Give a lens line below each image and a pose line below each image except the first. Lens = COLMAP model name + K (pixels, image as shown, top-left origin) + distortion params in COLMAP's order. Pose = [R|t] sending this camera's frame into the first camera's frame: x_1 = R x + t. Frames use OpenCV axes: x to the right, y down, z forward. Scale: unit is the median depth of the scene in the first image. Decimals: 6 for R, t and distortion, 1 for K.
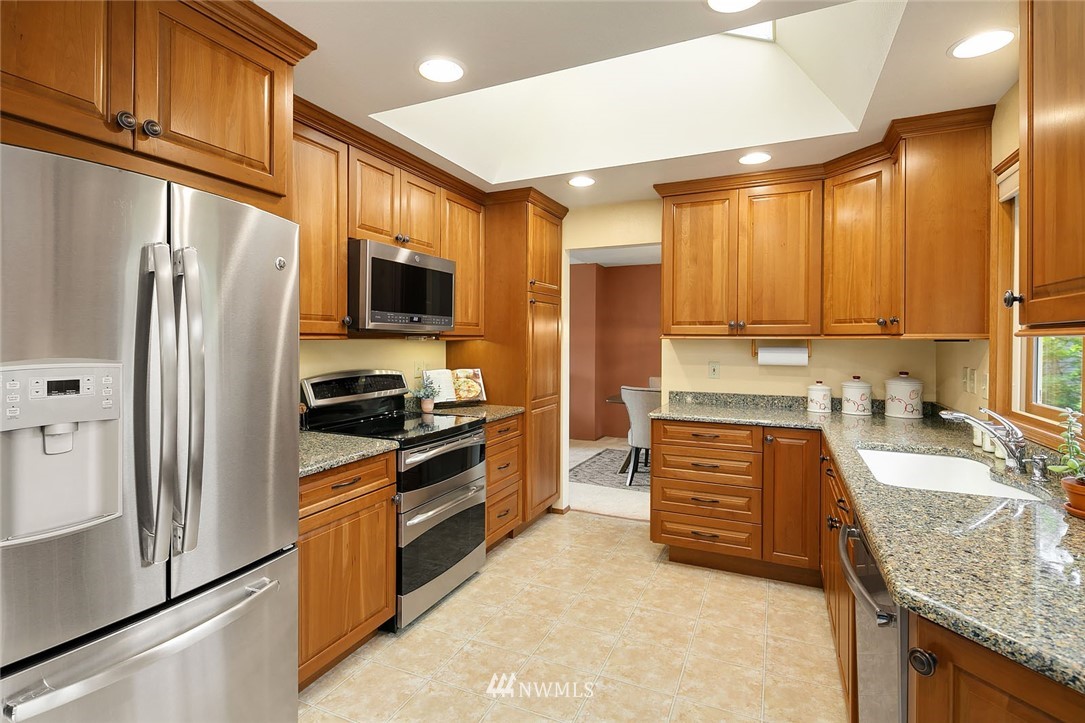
lens RADIAL K [[529.1, 0, 539.1], [0, 529.1, 341.4], [0, 0, 1]] dist [0.002605, 0.000257]
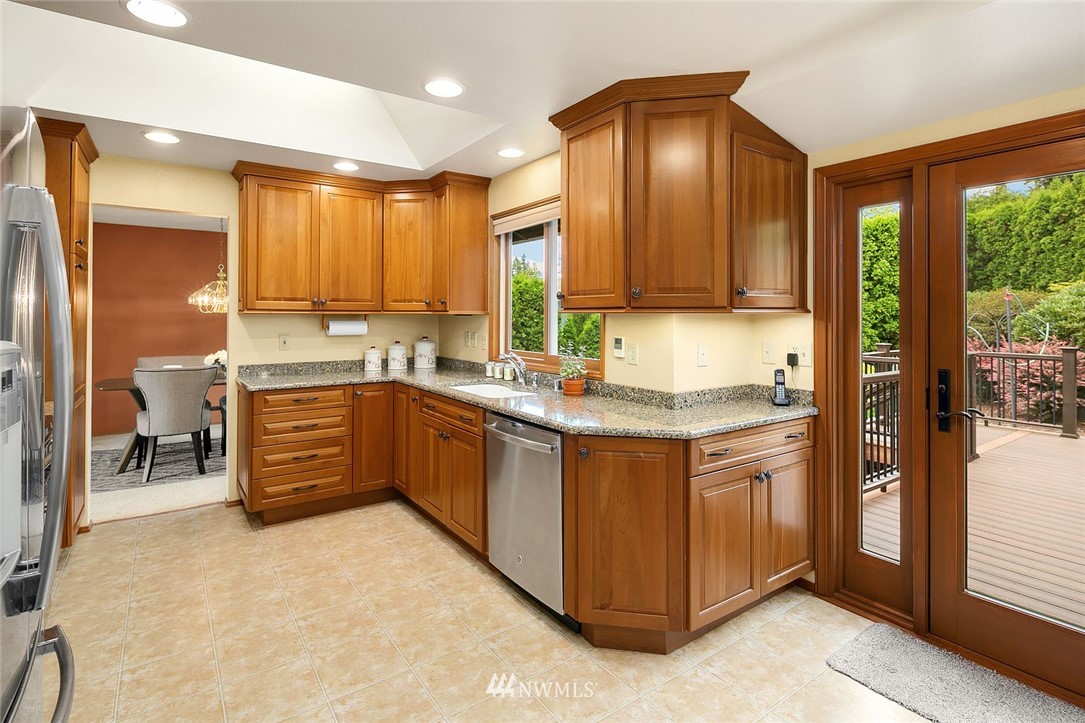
lens RADIAL K [[535.9, 0, 540.6], [0, 535.9, 305.6], [0, 0, 1]] dist [-0.000197, -0.000183]
pose [[0.497656, 0.013493, 0.867270, -0.405236], [0.002150, 0.999857, -0.016790, -0.001874], [-0.867372, 0.010220, 0.497555, -0.005039]]
